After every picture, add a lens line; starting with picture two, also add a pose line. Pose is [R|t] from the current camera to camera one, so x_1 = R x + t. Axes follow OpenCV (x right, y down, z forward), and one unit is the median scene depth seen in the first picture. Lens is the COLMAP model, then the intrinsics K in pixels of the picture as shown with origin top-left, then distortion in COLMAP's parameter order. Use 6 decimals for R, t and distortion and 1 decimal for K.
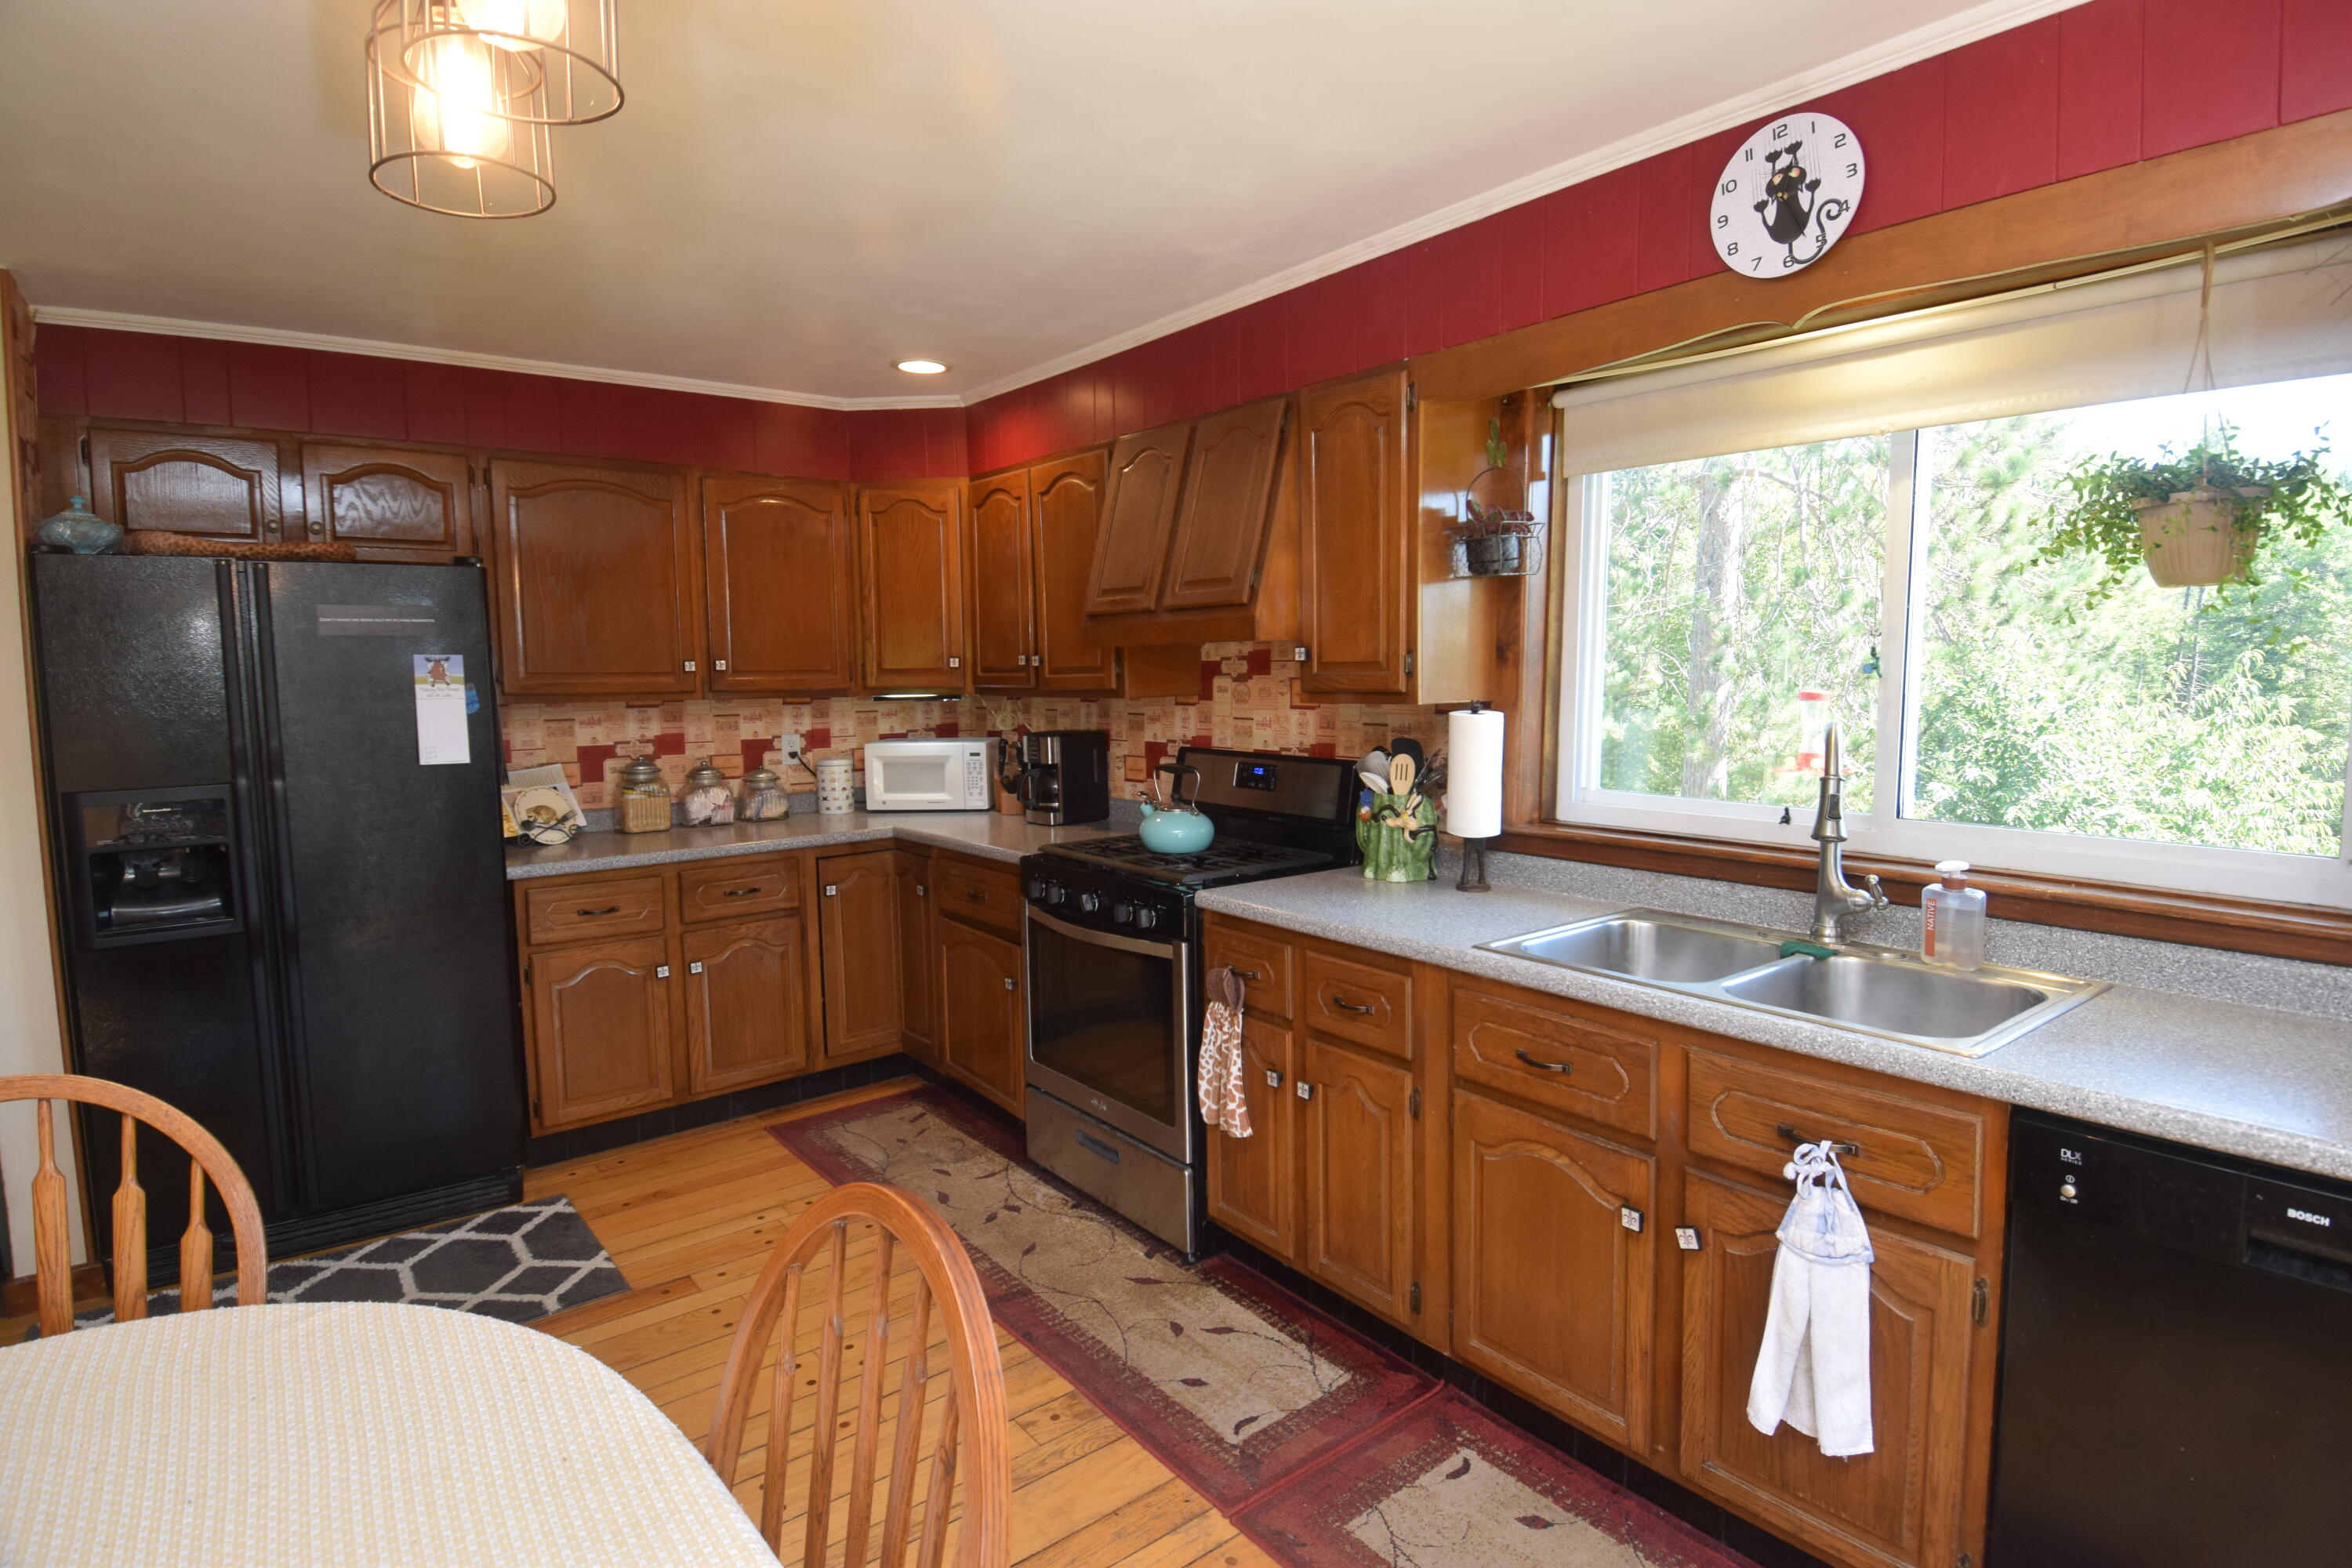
lens RADIAL K [[1189.1, 0, 1153.5], [0, 1189.1, 784.4], [0, 0, 1]] dist [-0.005566, -0.013341]
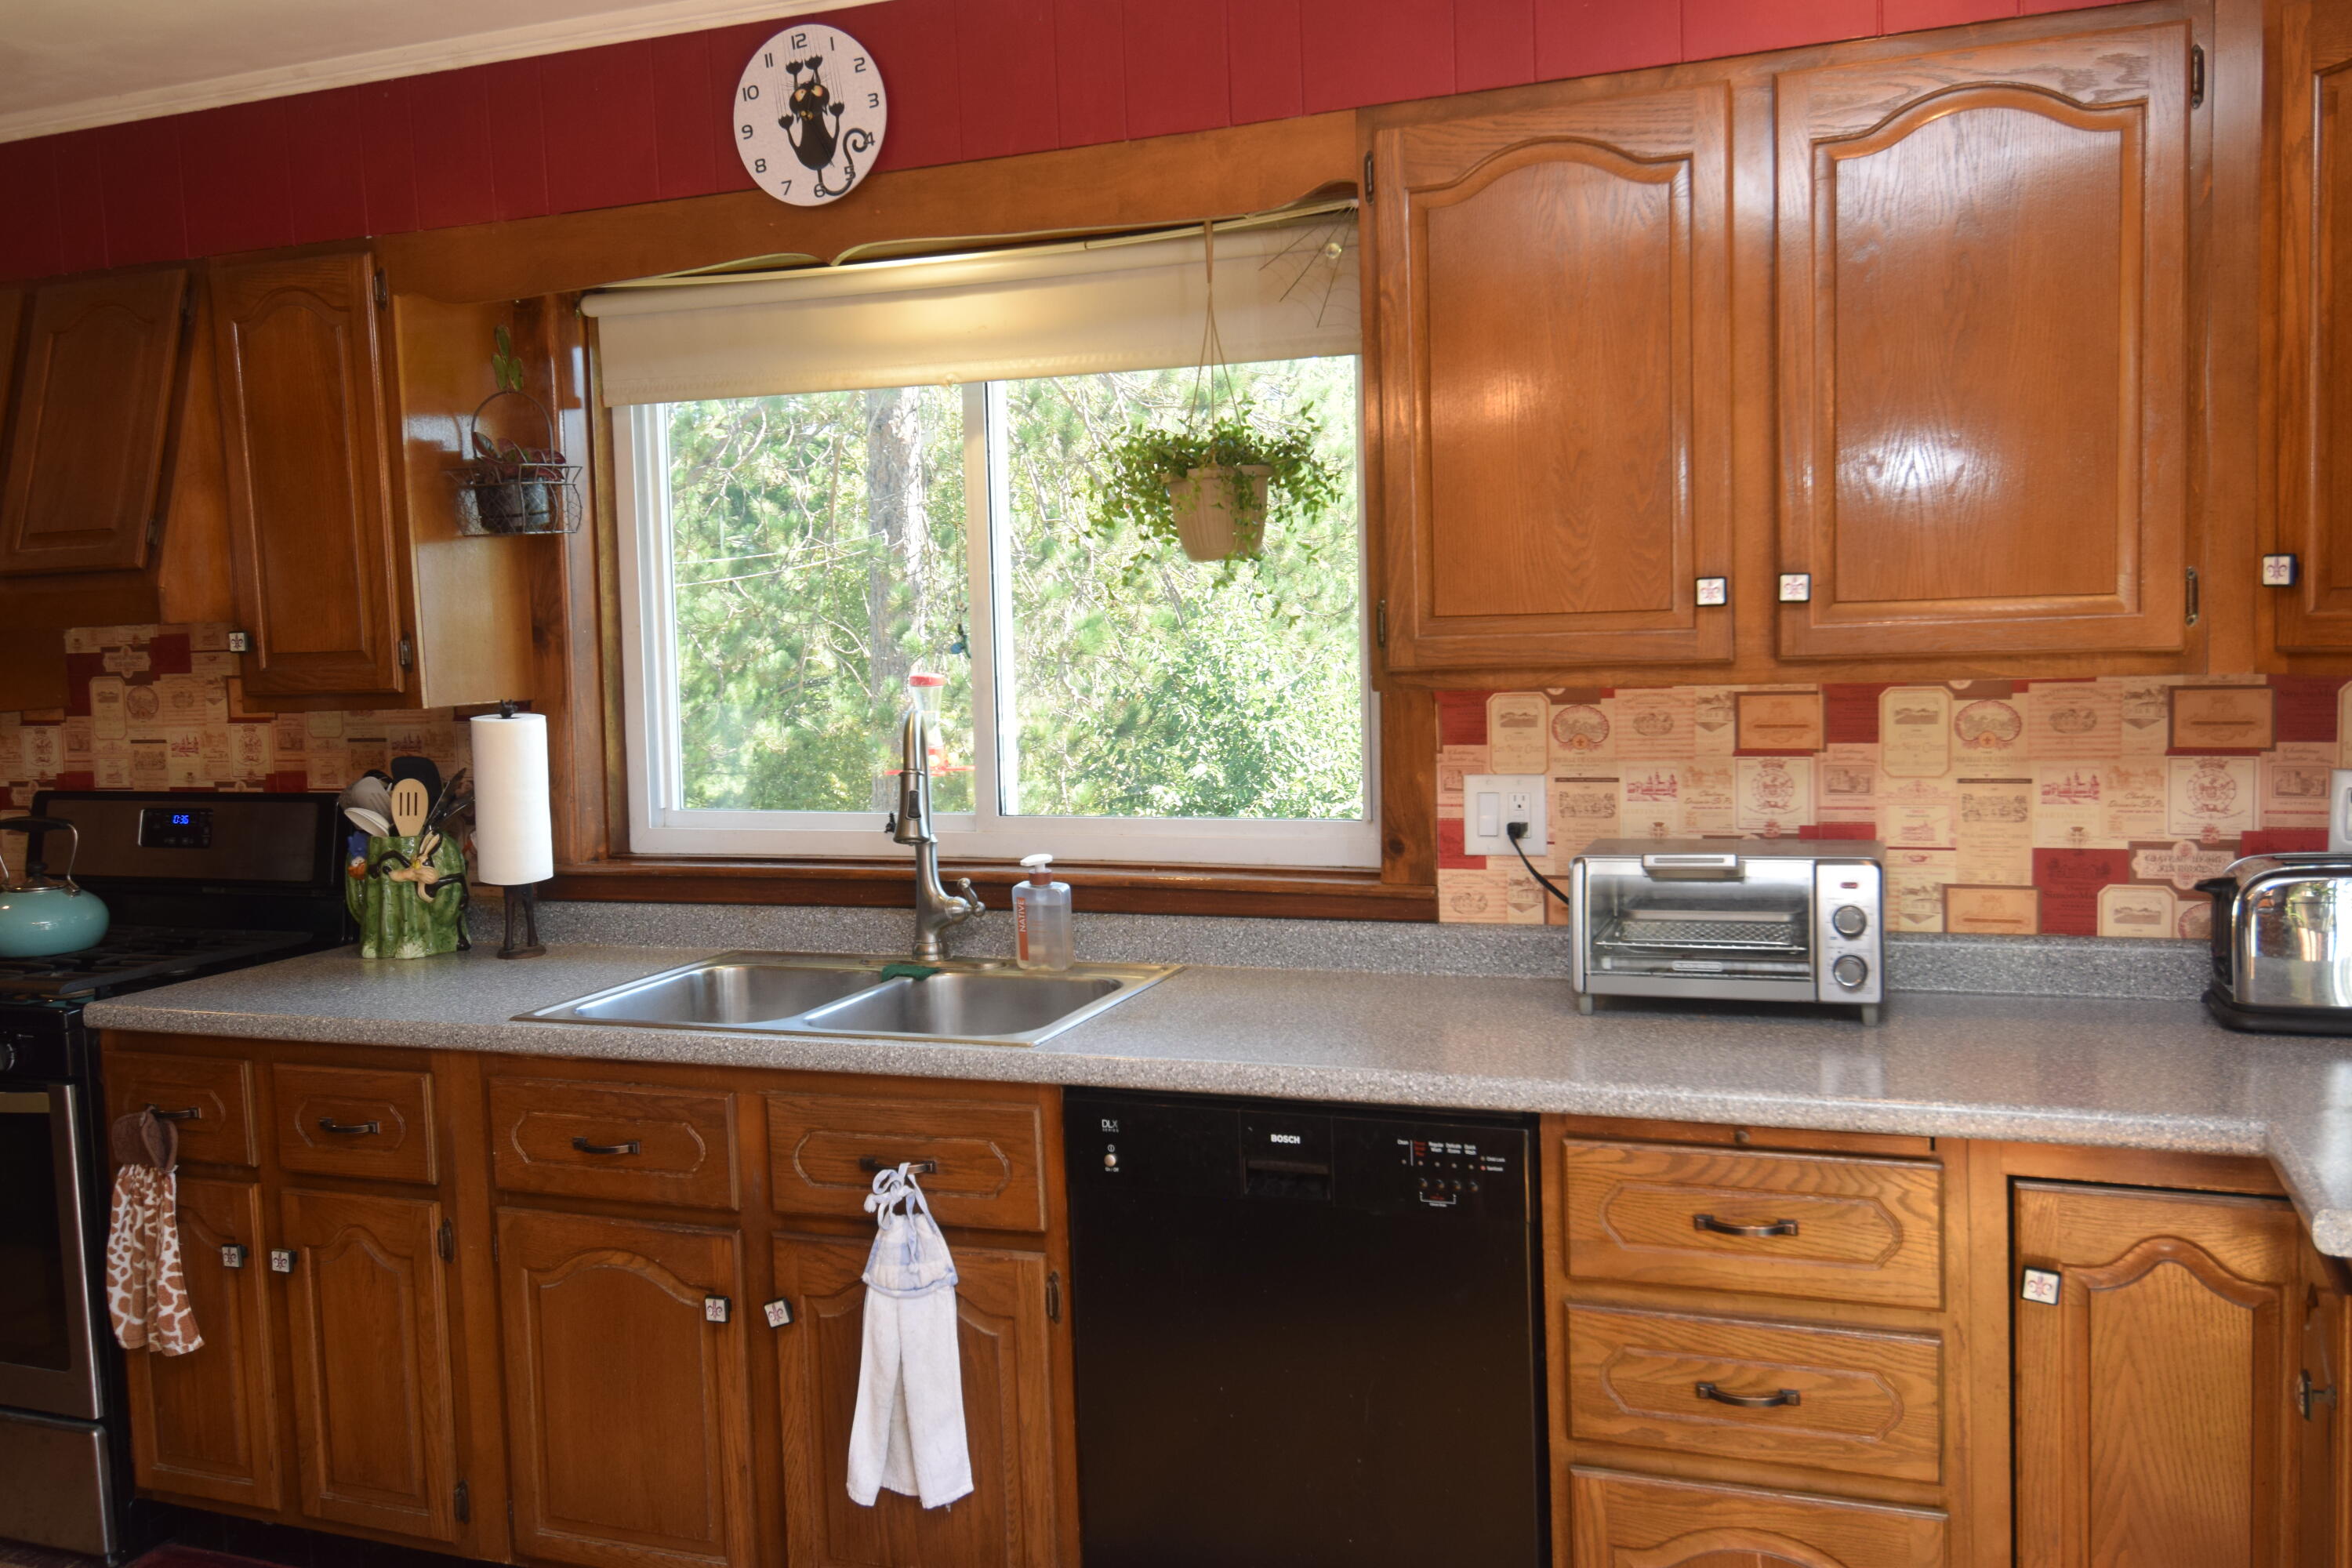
lens RADIAL K [[1939.2, 0, 1184.5], [0, 1939.2, 768.6], [0, 0, 1]] dist [0.067409, -0.067430]
pose [[0.845239, -0.054532, 0.531599, -0.026013], [0.073440, 0.997195, -0.014475, 0.024671], [-0.529319, 0.051276, 0.846872, -0.304497]]
